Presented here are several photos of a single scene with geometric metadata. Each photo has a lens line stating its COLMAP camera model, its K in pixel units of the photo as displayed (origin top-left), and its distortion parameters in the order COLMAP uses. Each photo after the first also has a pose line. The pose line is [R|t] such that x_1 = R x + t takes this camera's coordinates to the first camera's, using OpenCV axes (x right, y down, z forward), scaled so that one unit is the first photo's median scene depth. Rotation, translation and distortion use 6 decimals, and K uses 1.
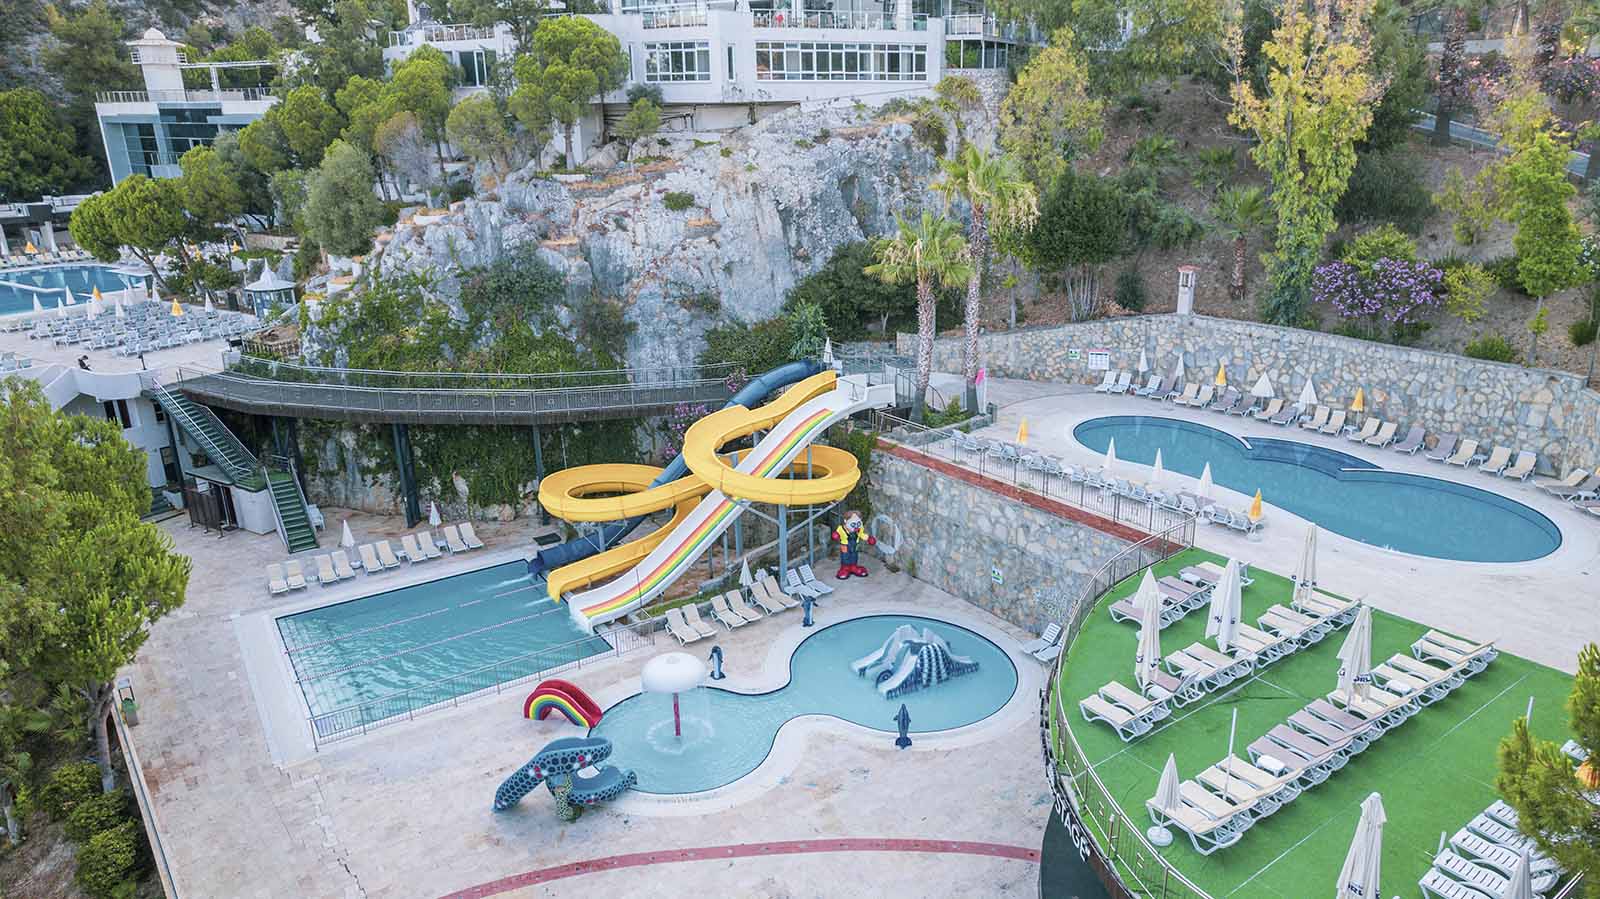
lens RADIAL K [[1053.5, 0, 808.5], [0, 1053.5, 449.8], [0, 0, 1]] dist [-0.080654, 0.077581]
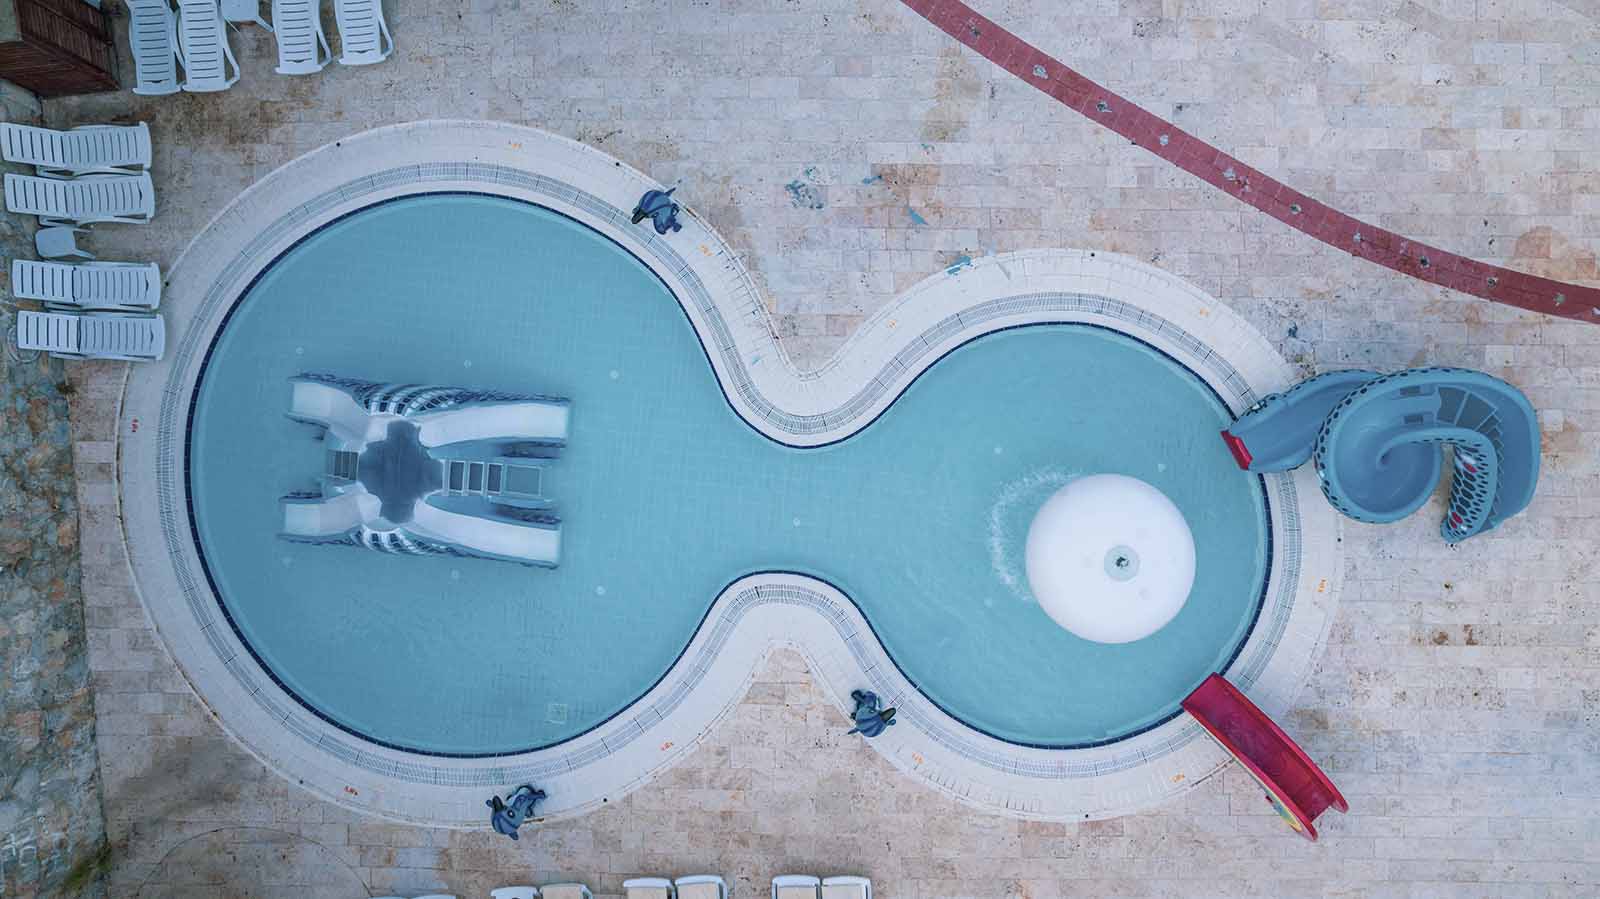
lens RADIAL K [[1041.1, 0, 800.0], [0, 1041.1, 449.5], [0, 0, 1]] dist [-0.084690, 0.070231]
pose [[-0.817718, -0.575013, 0.026413, -0.018252], [0.223019, -0.274182, 0.935461, -0.113185], [-0.530660, 0.770834, 0.352442, 0.652477]]
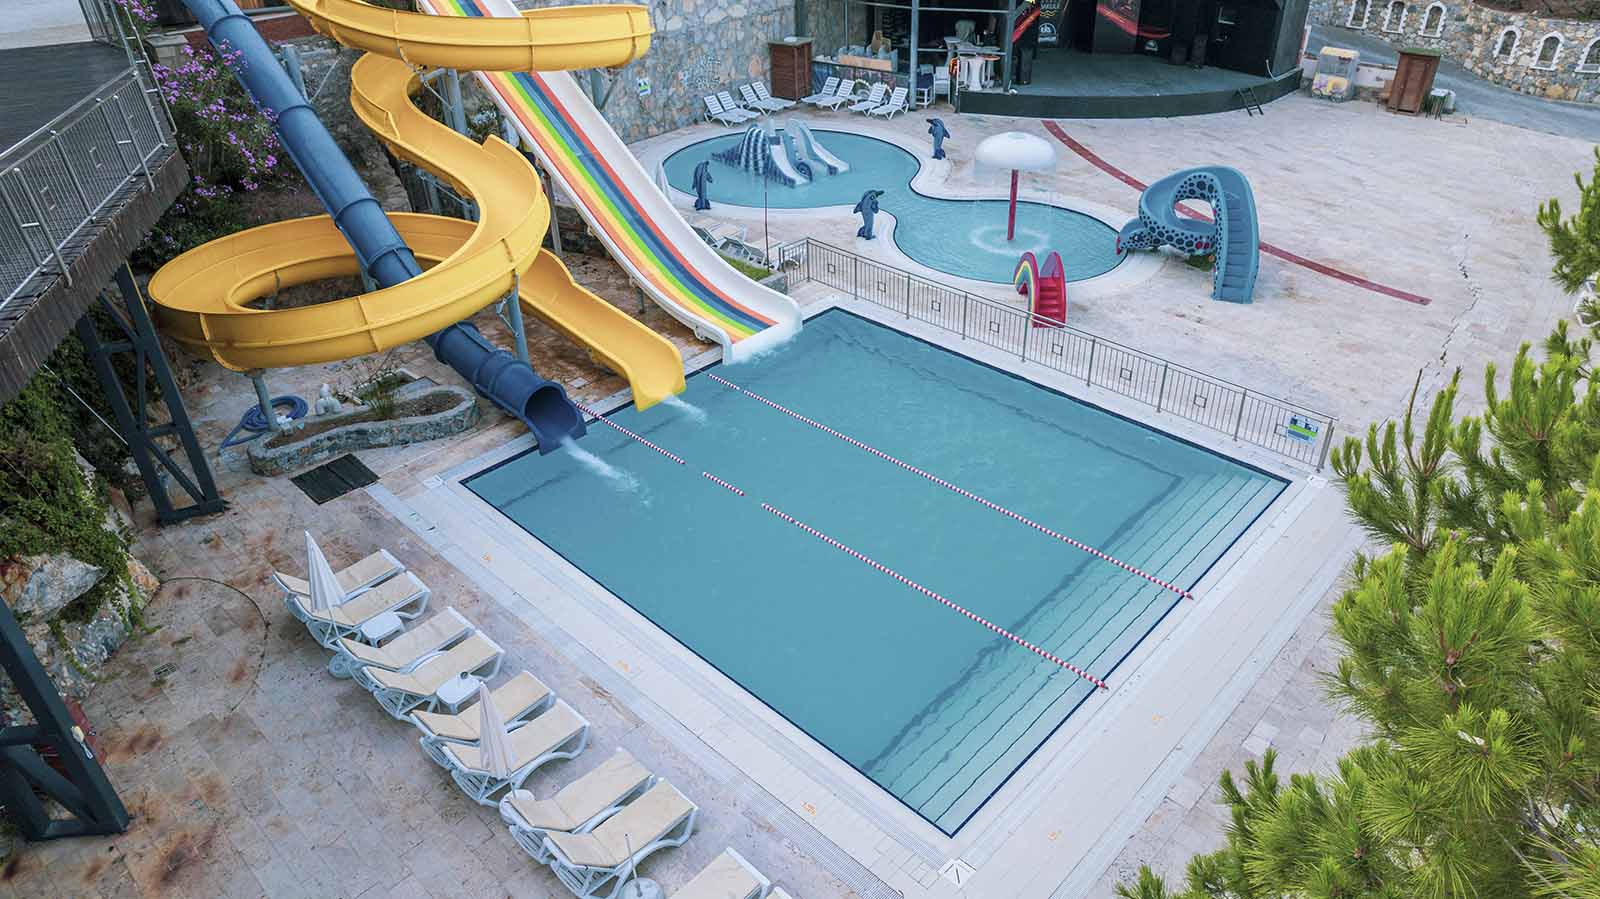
lens RADIAL K [[1041.1, 0, 800.0], [0, 1041.1, 449.5], [0, 0, 1]] dist [-0.084690, 0.070231]
pose [[-0.225809, -0.519396, 0.824159, -0.615413], [0.317698, 0.760494, 0.566319, -0.078696], [-0.920912, 0.389714, -0.006715, 0.908124]]
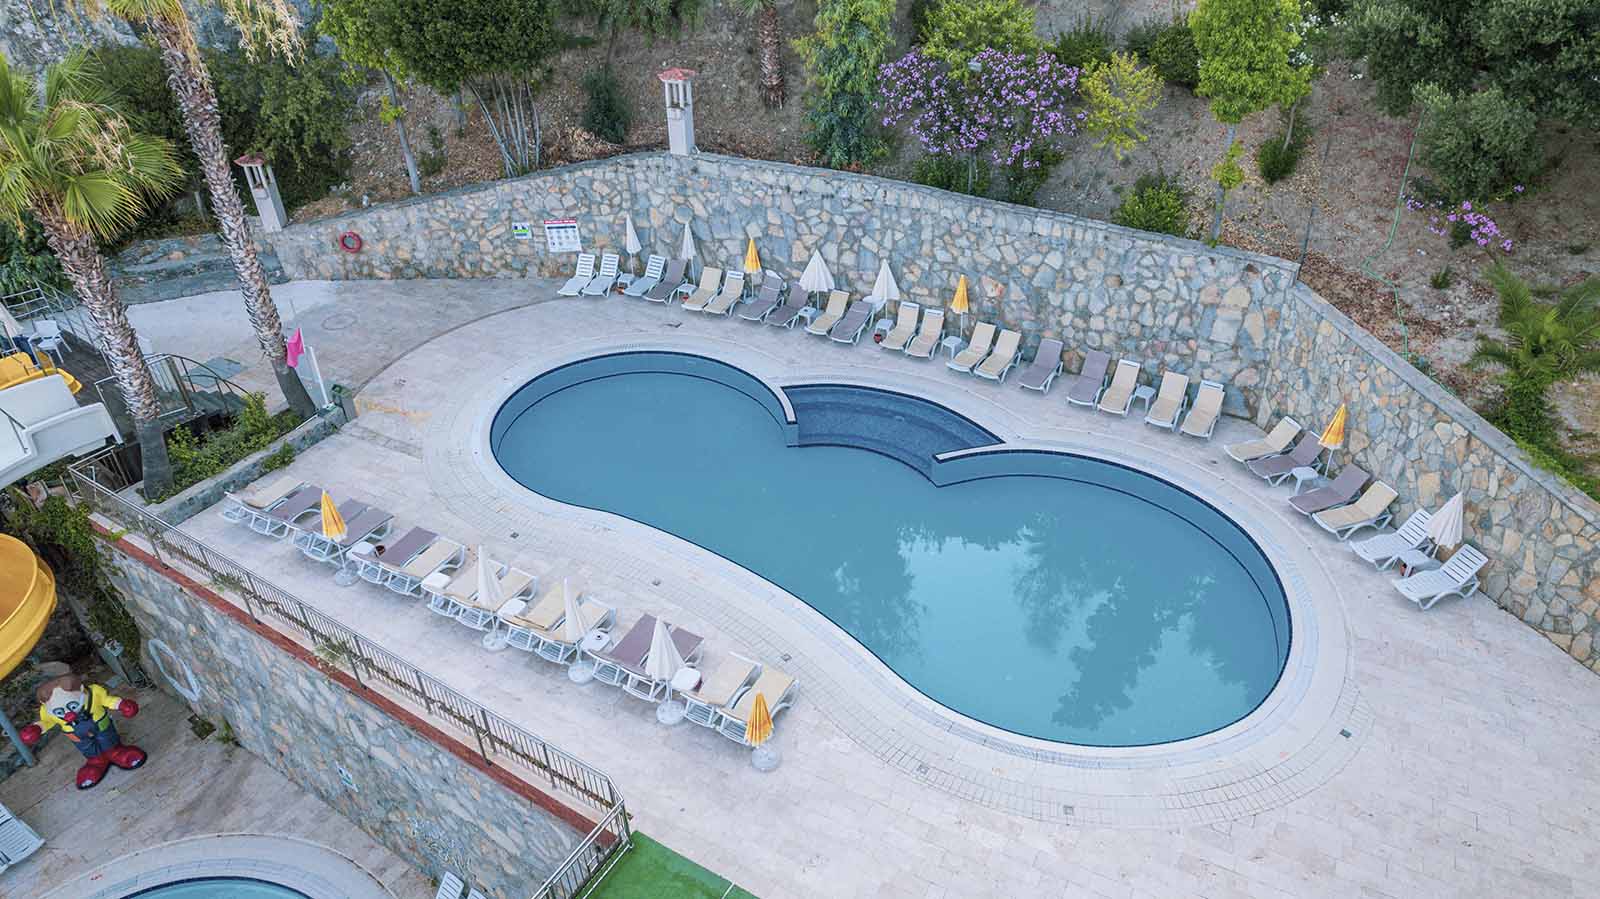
lens RADIAL K [[1041.1, 0, 800.0], [0, 1041.1, 449.5], [0, 0, 1]] dist [-0.084690, 0.070231]
pose [[0.945819, -0.184009, 0.267521, 0.260074], [0.105441, 0.953325, 0.282939, -0.141699], [-0.307097, -0.239401, 0.921075, 0.444110]]
